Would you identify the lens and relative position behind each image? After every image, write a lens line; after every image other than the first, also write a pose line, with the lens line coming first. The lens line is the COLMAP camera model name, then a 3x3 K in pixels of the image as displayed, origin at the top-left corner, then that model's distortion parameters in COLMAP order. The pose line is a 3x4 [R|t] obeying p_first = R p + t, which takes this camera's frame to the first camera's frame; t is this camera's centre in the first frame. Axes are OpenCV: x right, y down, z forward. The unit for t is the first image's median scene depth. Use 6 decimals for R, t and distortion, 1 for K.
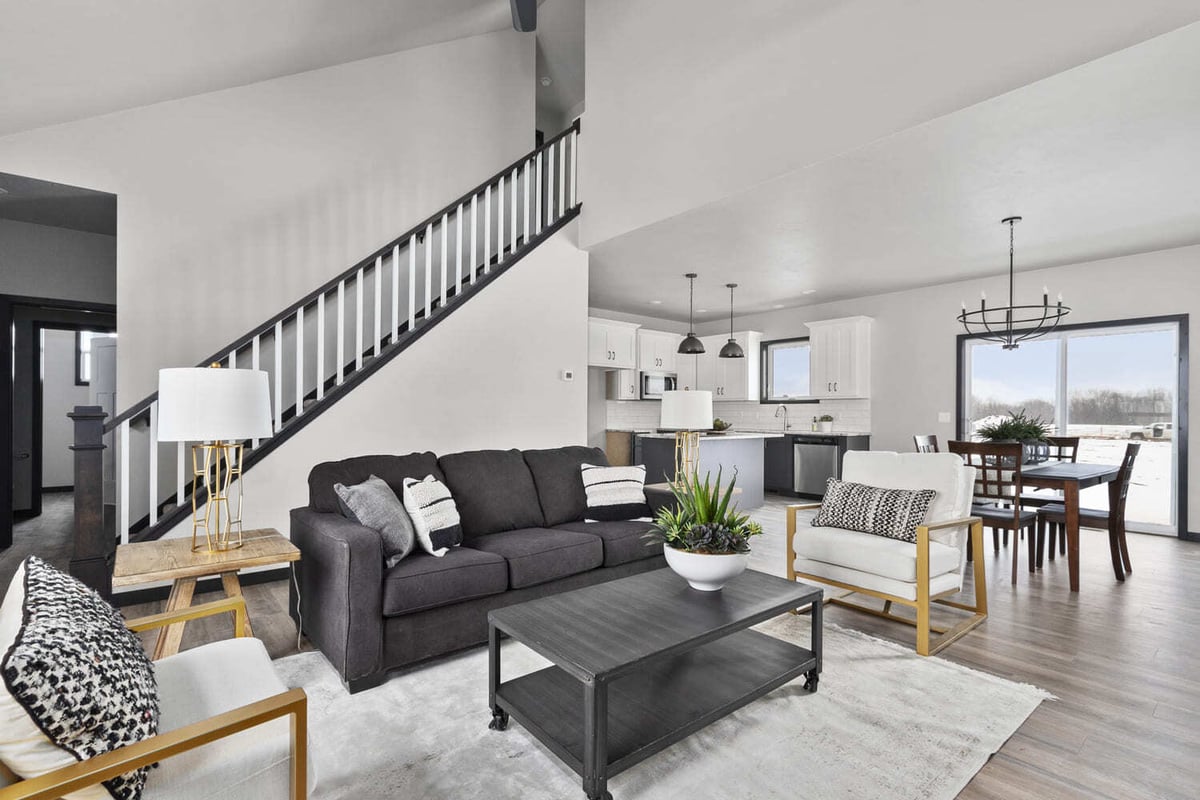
lens RADIAL K [[553.6, 0, 596.9], [0, 553.6, 407.9], [0, 0, 1]] dist [-0.000081, -0.000337]
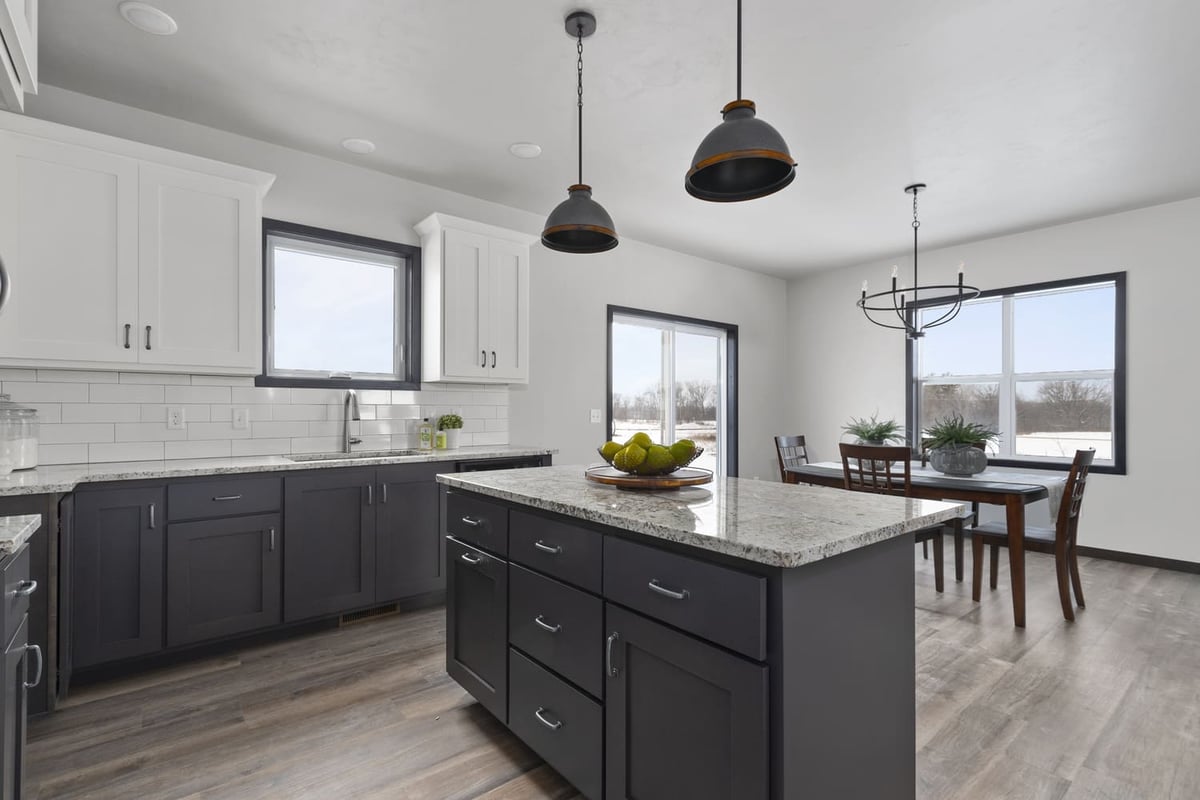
lens RADIAL K [[553.6, 0, 581.7], [0, 553.6, 408.5], [0, 0, 1]] dist [-0.000081, -0.000337]
pose [[0.019874, -0.002363, 0.999800, -0.073640], [-0.011691, 0.999928, 0.002595, 0.004463], [-0.999734, -0.011740, 0.019845, 0.904480]]
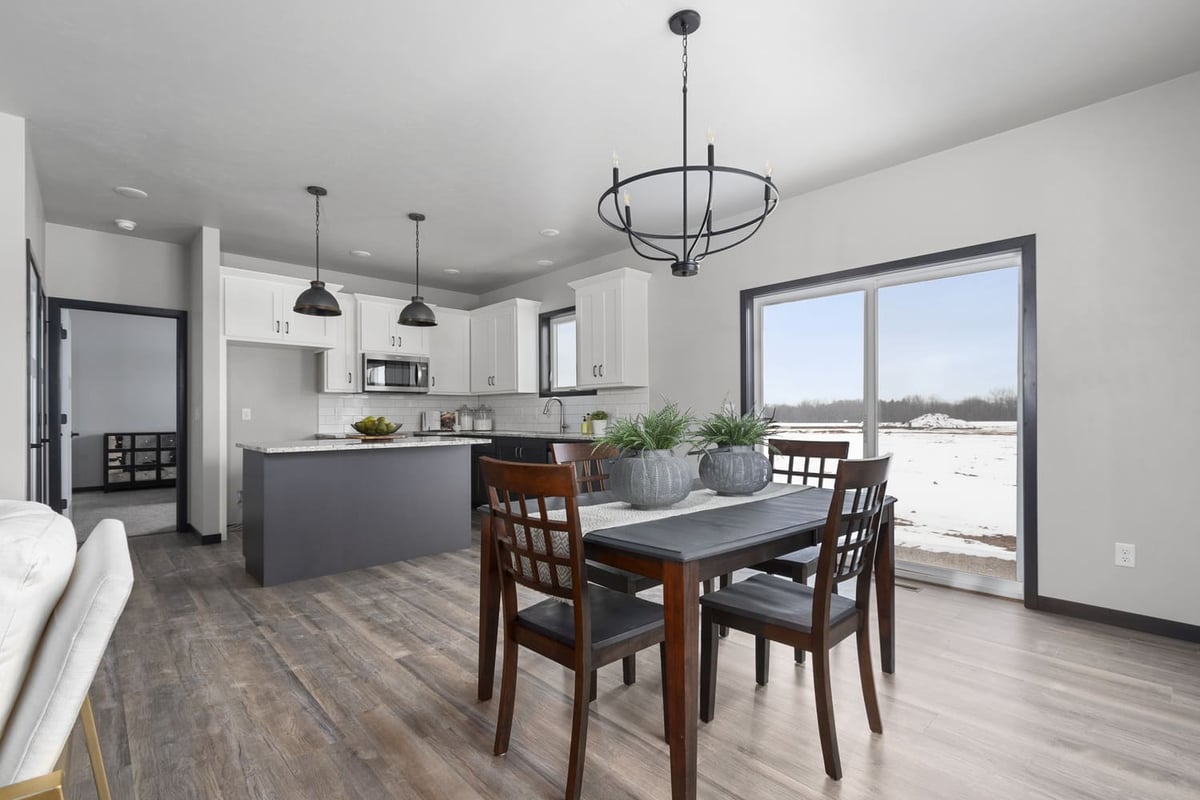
lens RADIAL K [[553.6, 0, 600.9], [0, 553.6, 405.7], [0, 0, 1]] dist [-0.000081, -0.000337]
pose [[0.997711, -0.007881, 0.067155, 0.381174], [0.008421, 0.999934, -0.007759, 0.012133], [-0.067089, 0.008307, 0.997712, 0.294762]]
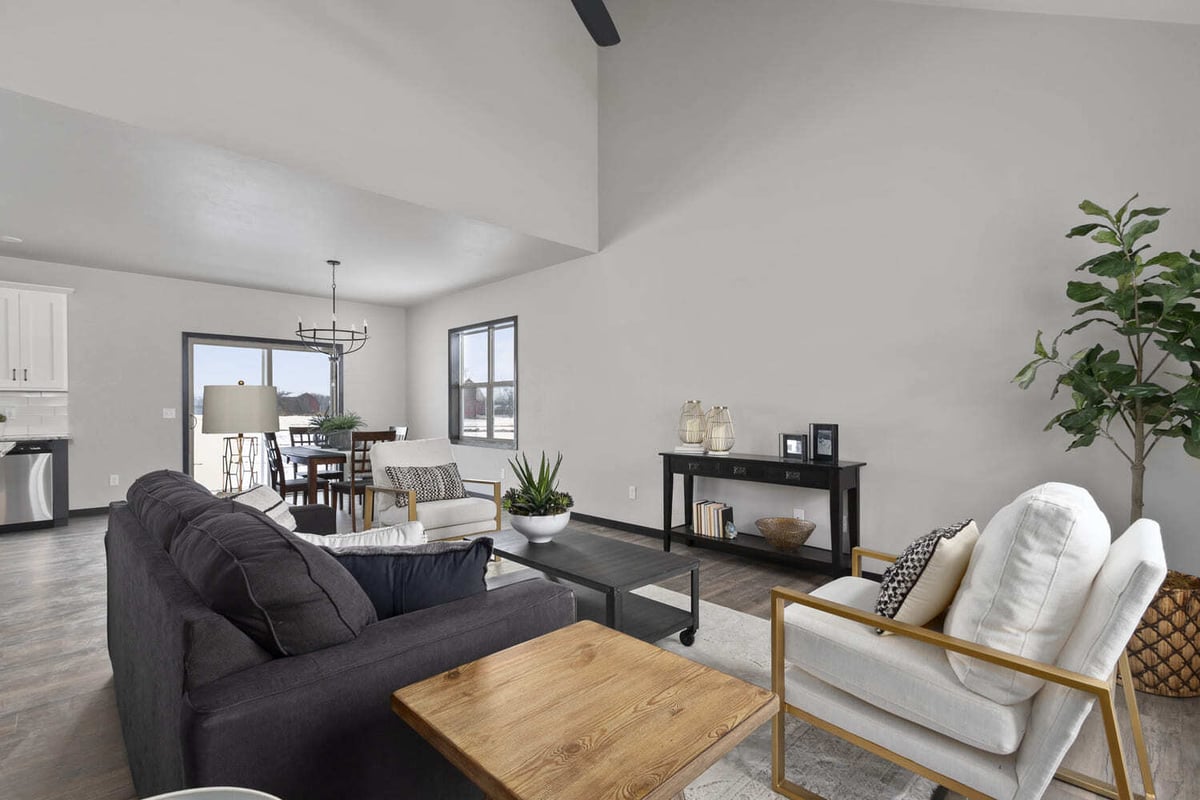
lens RADIAL K [[553.6, 0, 596.3], [0, 553.6, 408.5], [0, 0, 1]] dist [-0.000081, -0.000337]
pose [[-0.094986, -0.008935, 0.995439, -0.377524], [-0.005690, 0.999948, 0.008432, -0.004048], [-0.995462, -0.004863, -0.095032, 0.308958]]
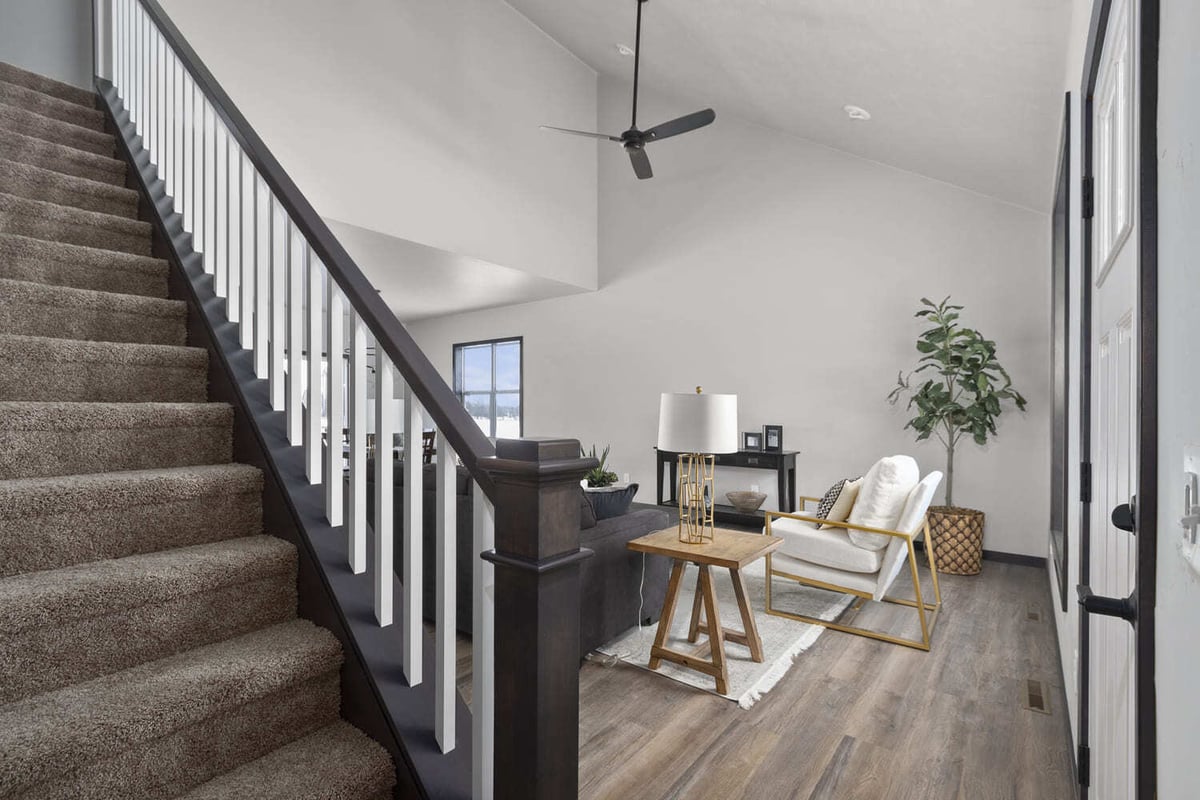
lens RADIAL K [[553.6, 0, 601.8], [0, 553.6, 405.8], [0, 0, 1]] dist [-0.000081, -0.000337]
pose [[-0.230161, -0.003543, 0.973146, -0.561931], [-0.008956, 0.999959, 0.001522, -0.012414], [-0.973111, -0.008365, -0.230183, 0.447193]]
